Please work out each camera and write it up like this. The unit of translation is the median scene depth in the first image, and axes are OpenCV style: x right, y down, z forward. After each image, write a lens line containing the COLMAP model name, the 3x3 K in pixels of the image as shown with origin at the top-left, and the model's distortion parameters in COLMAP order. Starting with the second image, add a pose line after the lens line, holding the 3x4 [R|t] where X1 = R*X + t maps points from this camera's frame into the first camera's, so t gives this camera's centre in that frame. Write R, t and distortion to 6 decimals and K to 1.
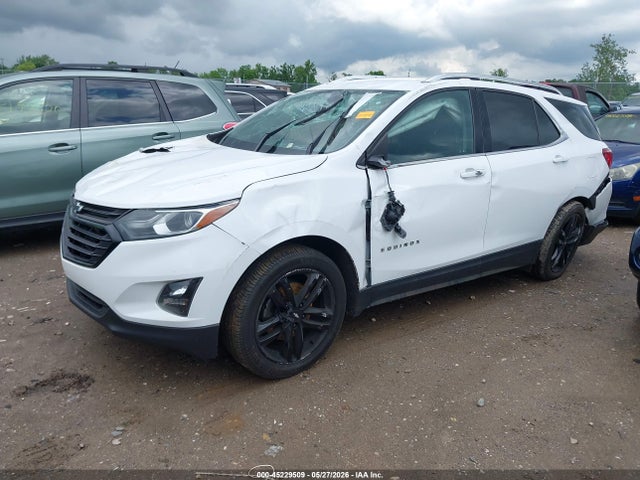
lens RADIAL K [[493.4, 0, 320.0], [0, 493.4, 240.0], [0, 0, 1]] dist [0.006599, -0.009470]
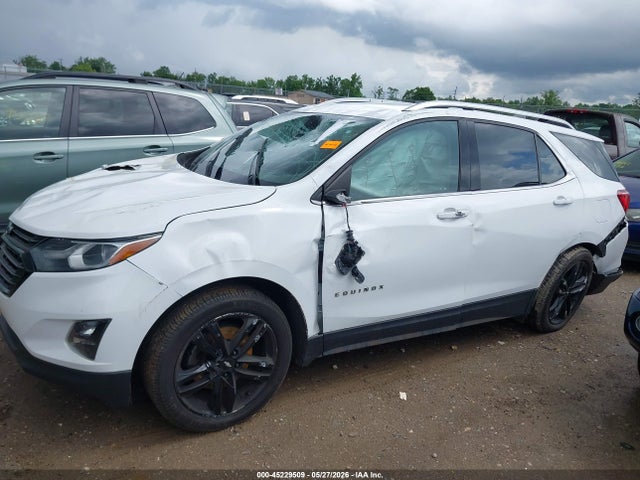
lens RADIAL K [[499.4, 0, 318.6], [0, 499.4, 238.8], [0, 0, 1]] dist [0.000350, -0.004948]
pose [[0.995409, 0.065067, -0.070197, 0.149465], [-0.067003, 0.997425, -0.025590, -0.055718], [0.068351, 0.030176, 0.997205, 0.086171]]
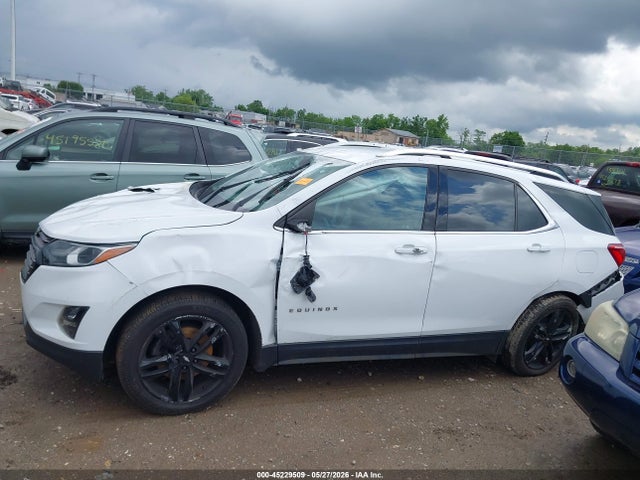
lens RADIAL K [[499.4, 0, 318.6], [0, 499.4, 238.8], [0, 0, 1]] dist [0.000350, -0.004948]
pose [[0.965738, 0.136897, -0.220477, 0.386910], [-0.157608, 0.984322, -0.079179, -0.053814], [0.206181, 0.111215, 0.972173, -0.015573]]
